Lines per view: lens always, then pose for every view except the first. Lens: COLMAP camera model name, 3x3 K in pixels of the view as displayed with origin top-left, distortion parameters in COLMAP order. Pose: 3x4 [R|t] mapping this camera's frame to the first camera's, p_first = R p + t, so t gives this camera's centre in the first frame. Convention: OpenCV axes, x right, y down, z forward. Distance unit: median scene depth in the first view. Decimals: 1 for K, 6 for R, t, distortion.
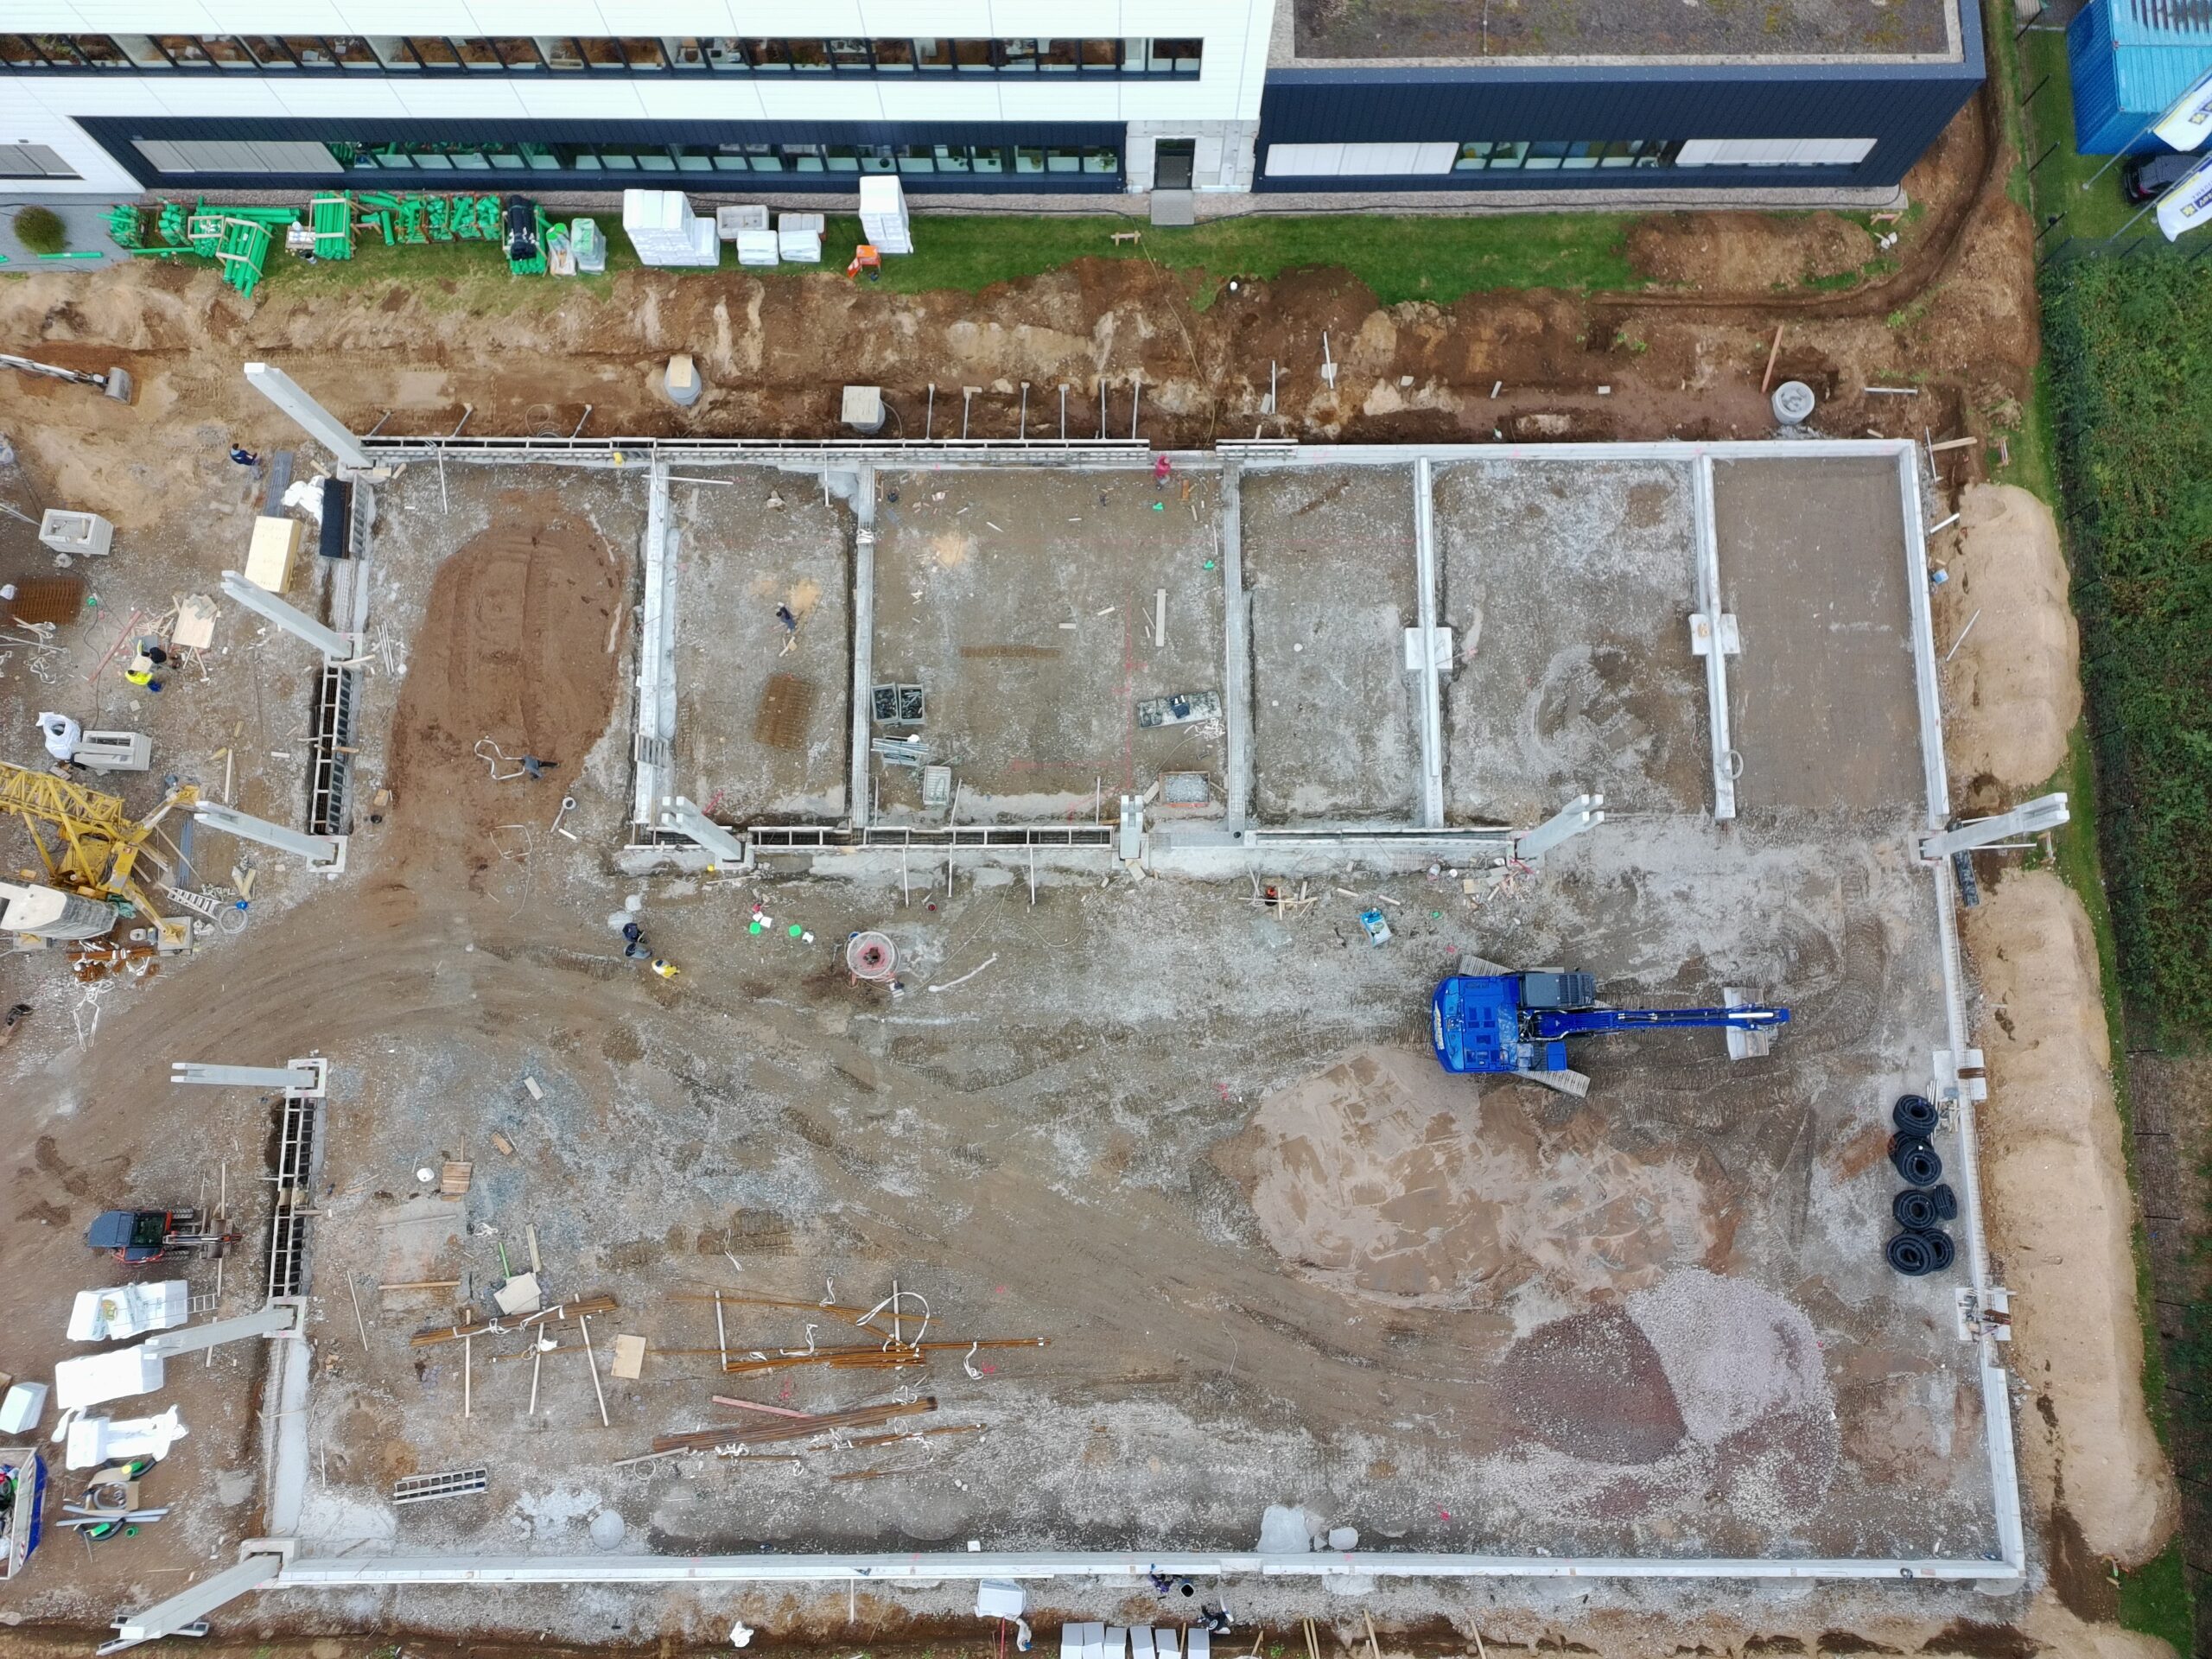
lens RADIAL K [[1629.0, 0, 1111.6], [0, 1629.0, 834.9], [0, 0, 1]] dist [0.071445, -0.063523]
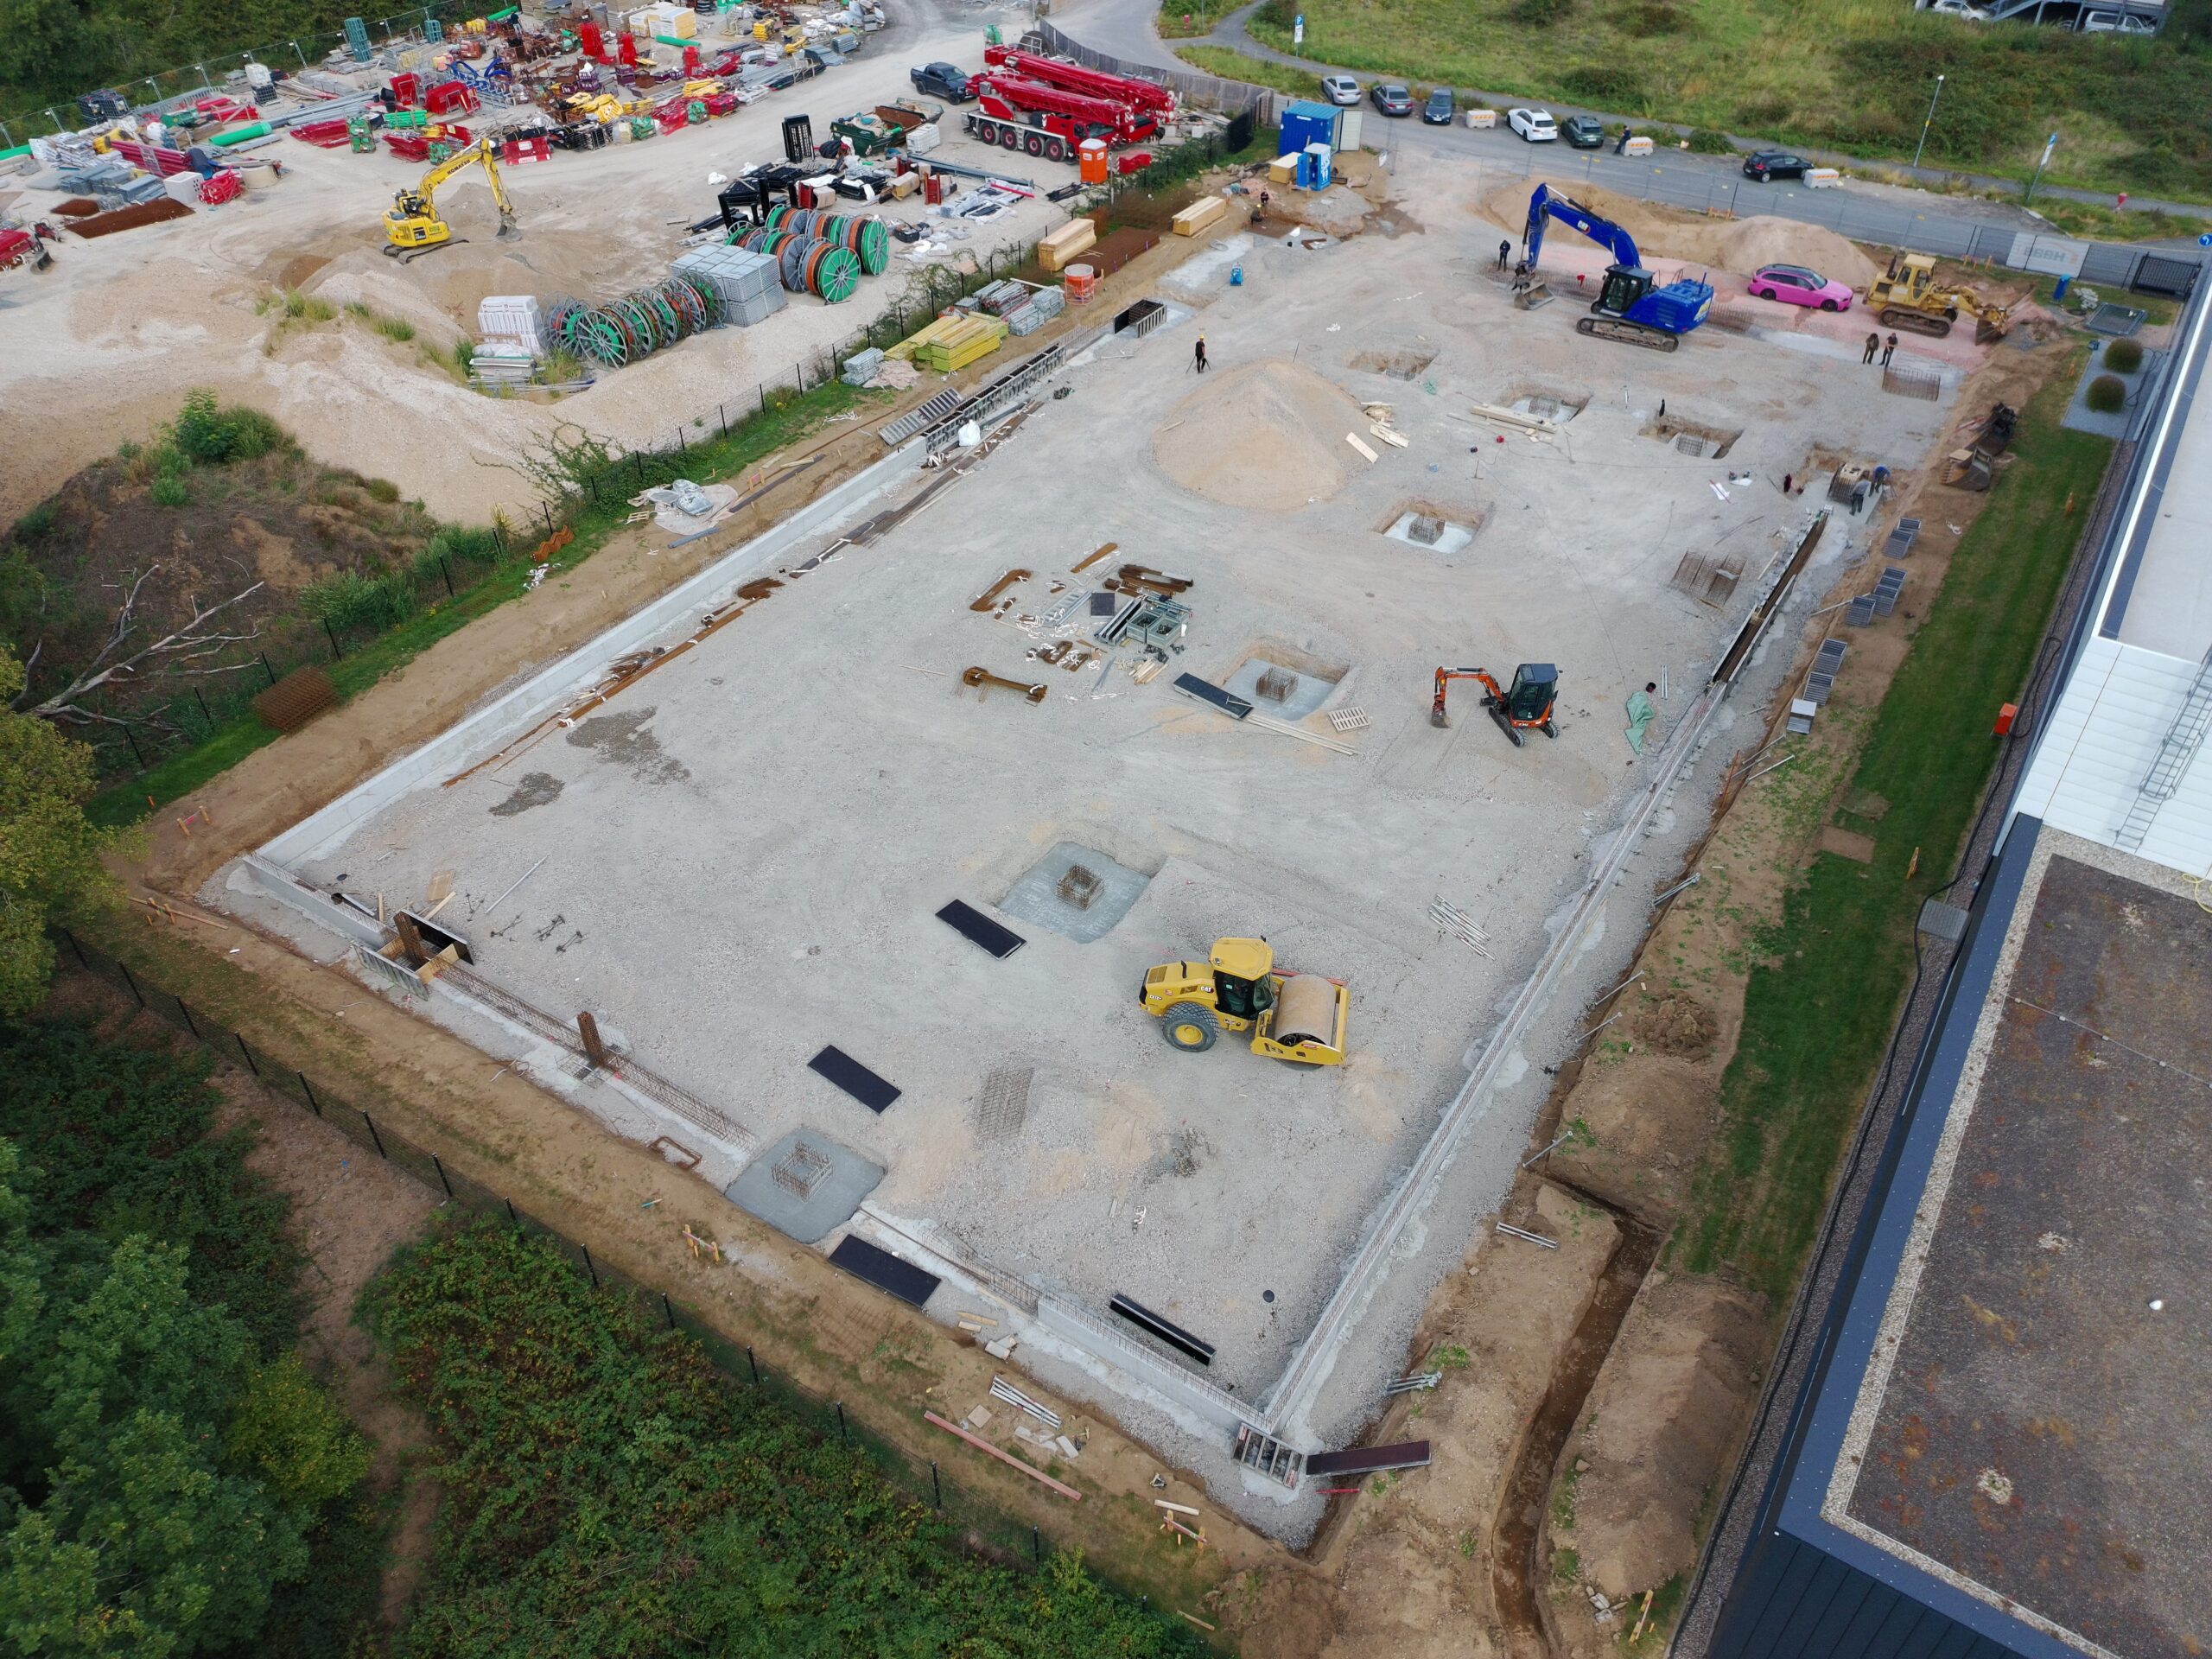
lens RADIAL K [[1629.0, 0, 1111.5], [0, 1629.0, 822.0], [0, 0, 1]] dist [0.071445, -0.063523]
pose [[-0.540898, 0.537795, -0.646689, 0.813757], [-0.827277, -0.201411, 0.524448, -0.480768], [0.151795, 0.818664, 0.553848, 0.447738]]
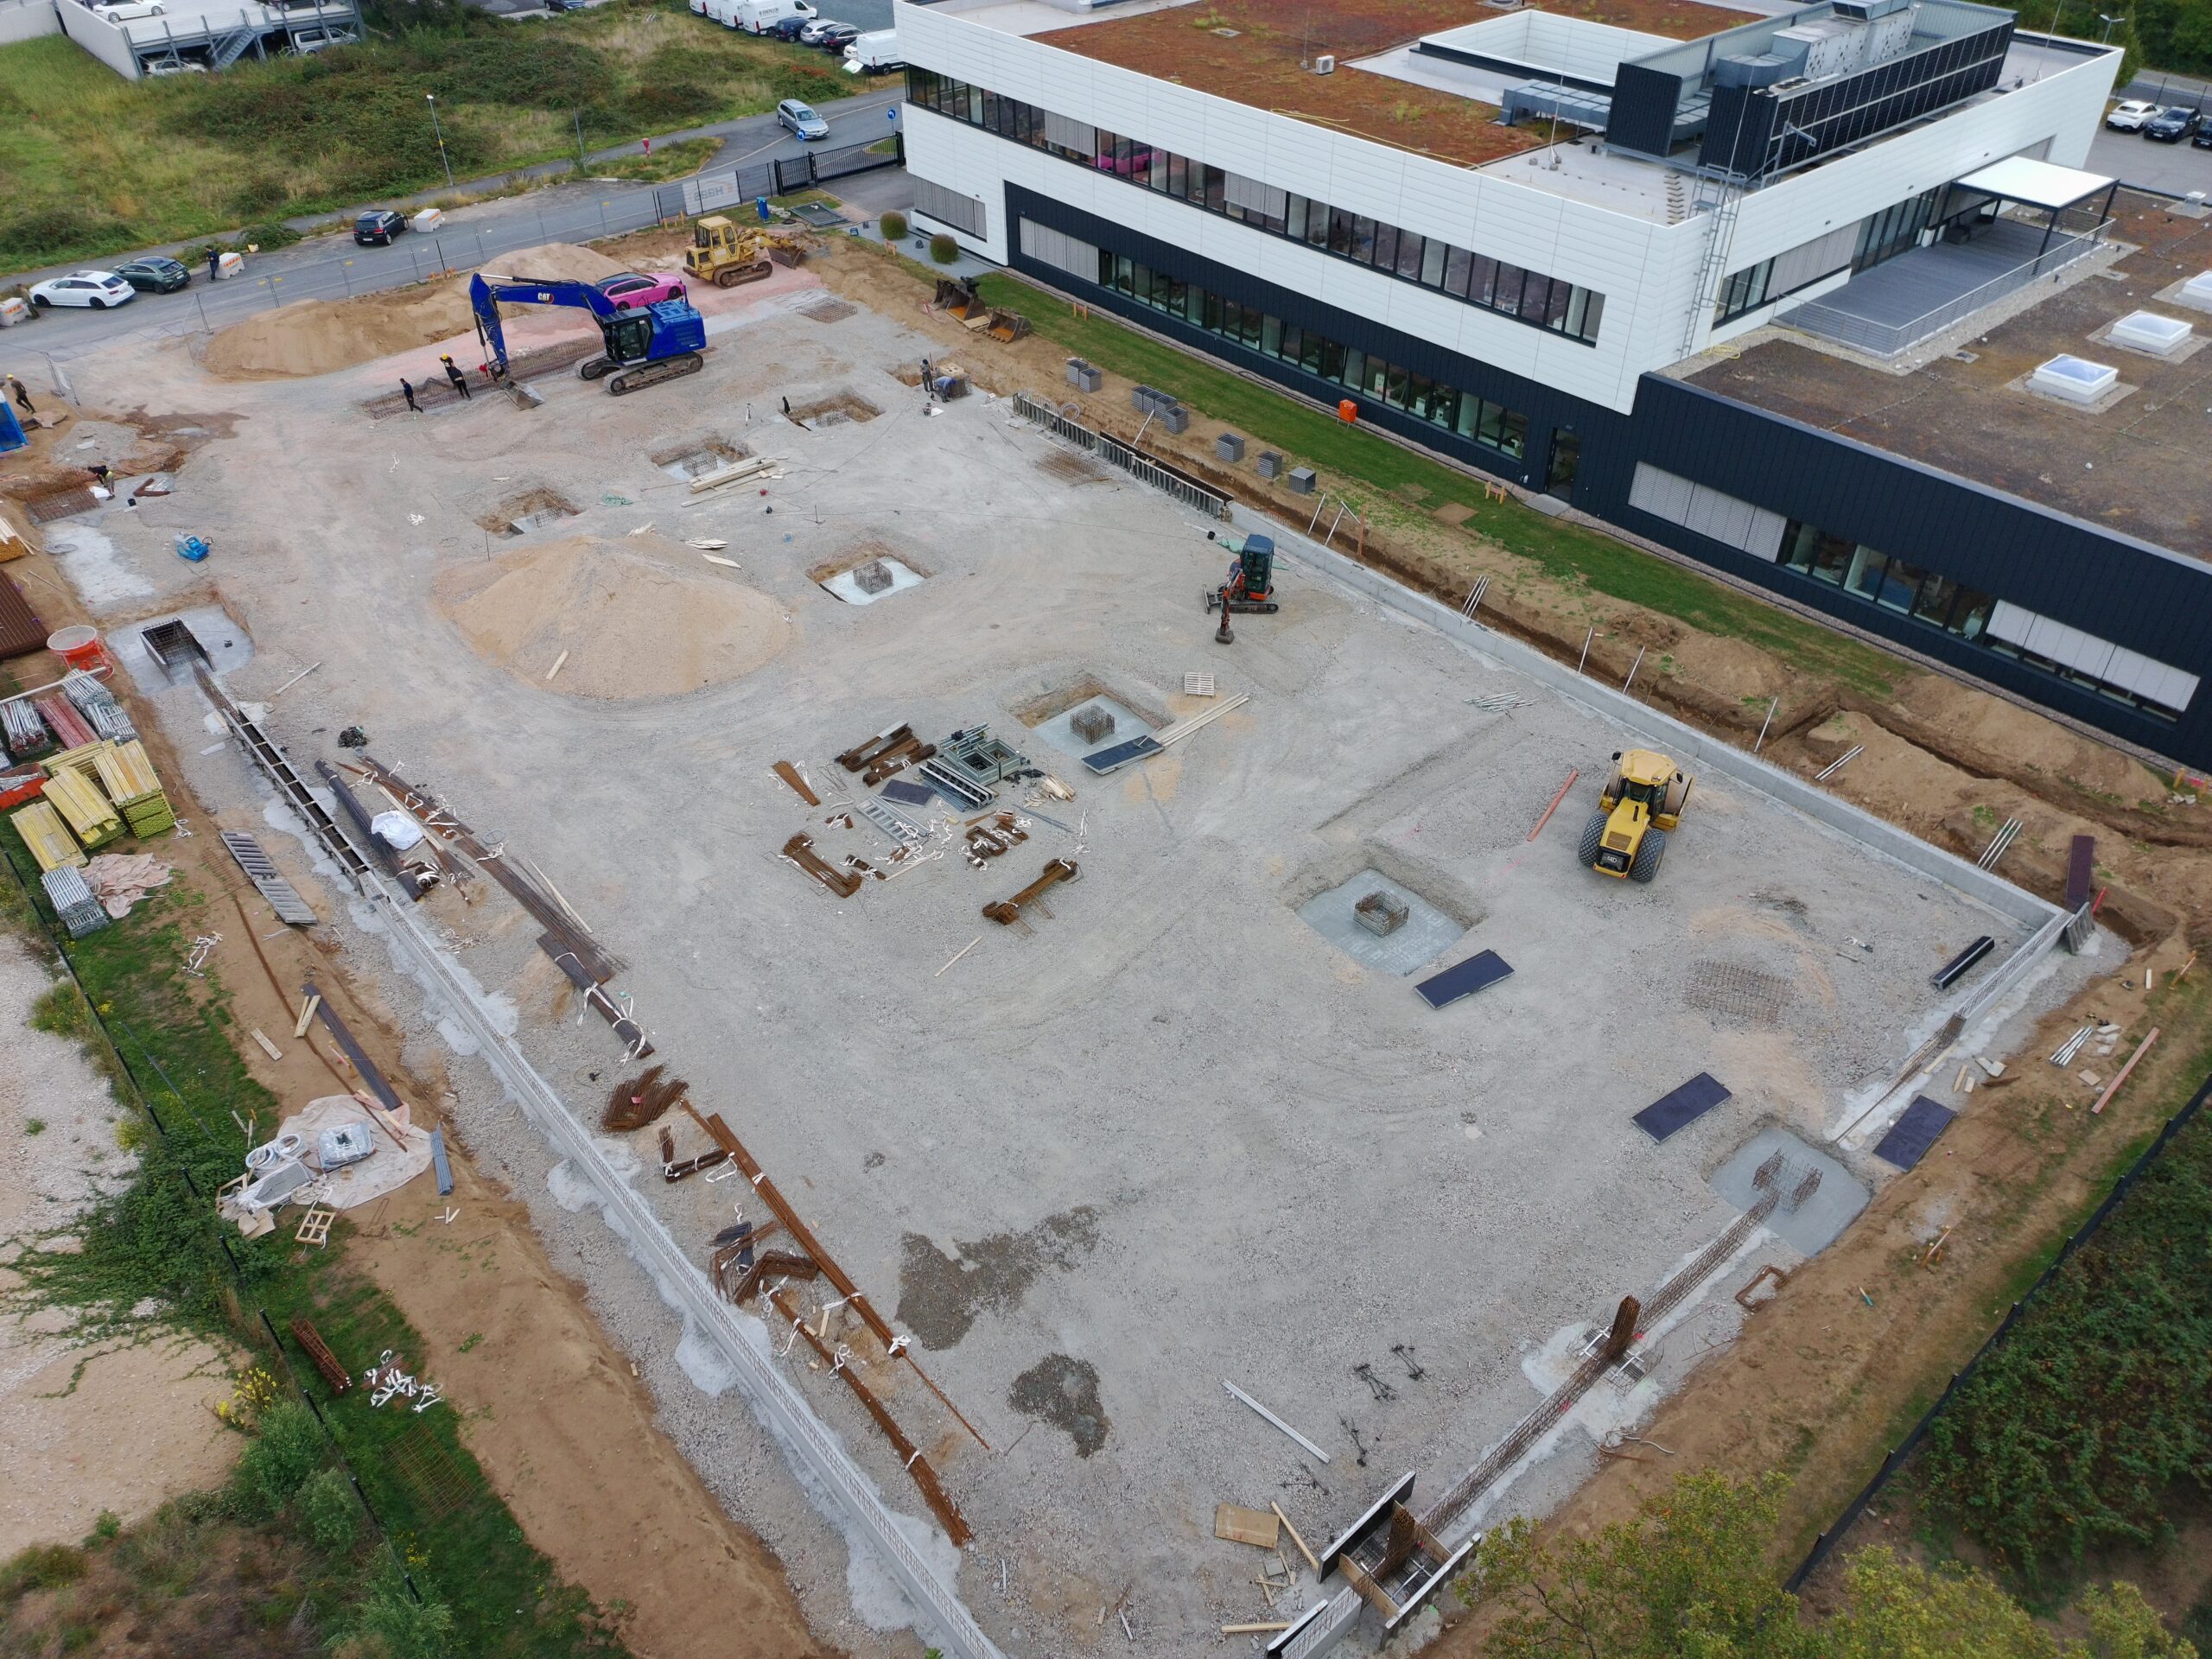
lens RADIAL K [[1629.0, 0, 1110.5], [0, 1629.0, 820.7], [0, 0, 1]] dist [0.071445, -0.063523]
pose [[0.654360, 0.464049, -0.597053, 0.648557], [-0.742900, 0.541849, -0.393064, 0.432244], [0.141112, 0.700756, 0.699306, 0.323349]]
